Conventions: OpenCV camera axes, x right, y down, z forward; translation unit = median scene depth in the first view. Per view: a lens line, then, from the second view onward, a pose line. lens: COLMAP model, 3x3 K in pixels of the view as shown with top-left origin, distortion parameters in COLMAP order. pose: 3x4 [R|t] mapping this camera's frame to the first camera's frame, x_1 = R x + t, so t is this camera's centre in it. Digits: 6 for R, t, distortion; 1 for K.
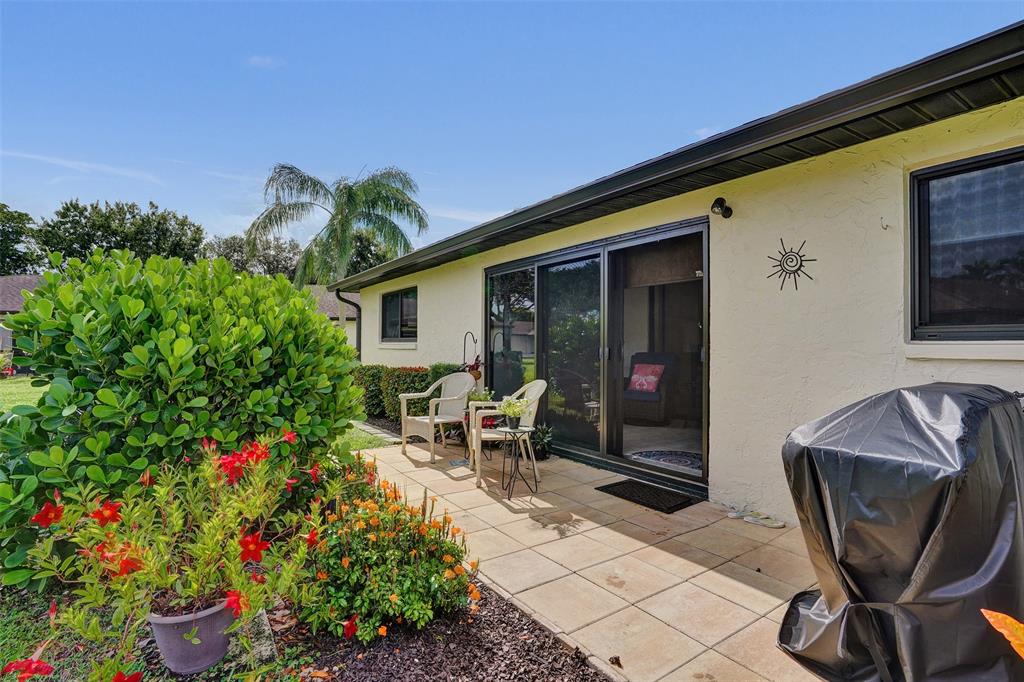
lens RADIAL K [[491.8, 0, 511.0], [0, 491.8, 342.5], [0, 0, 1]] dist [-0.048808, 0.021957]
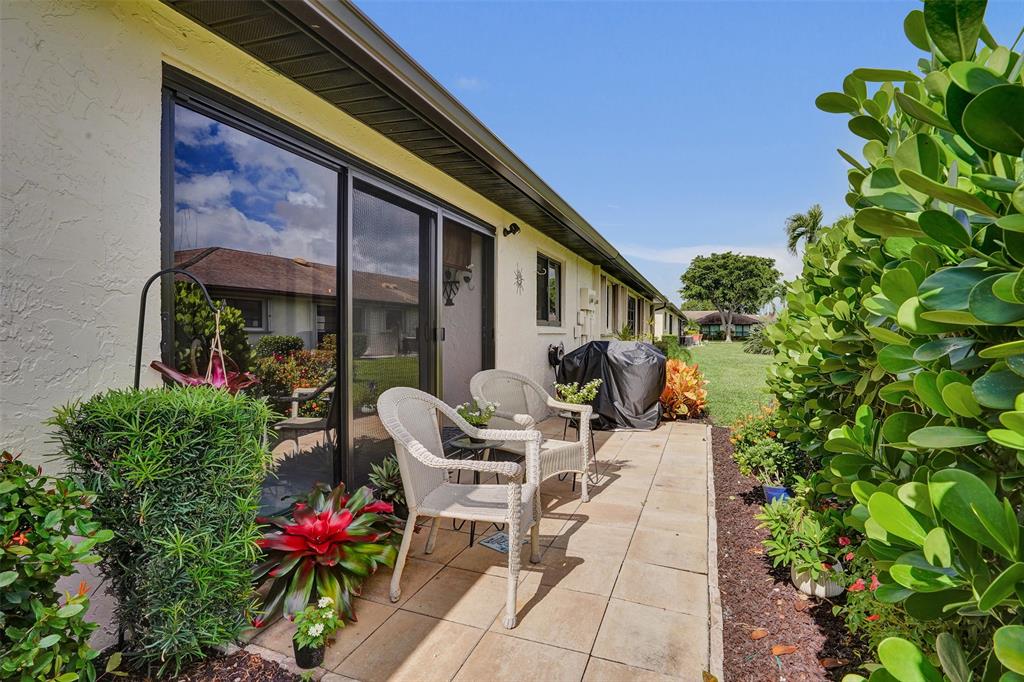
lens RADIAL K [[491.8, 0, 511.3], [0, 491.8, 335.7], [0, 0, 1]] dist [-0.048808, 0.021957]
pose [[-0.558928, -0.004555, 0.829204, -0.758085], [0.000136, 0.999984, 0.005584, 0.010319], [-0.829216, 0.003234, -0.558919, 1.743905]]
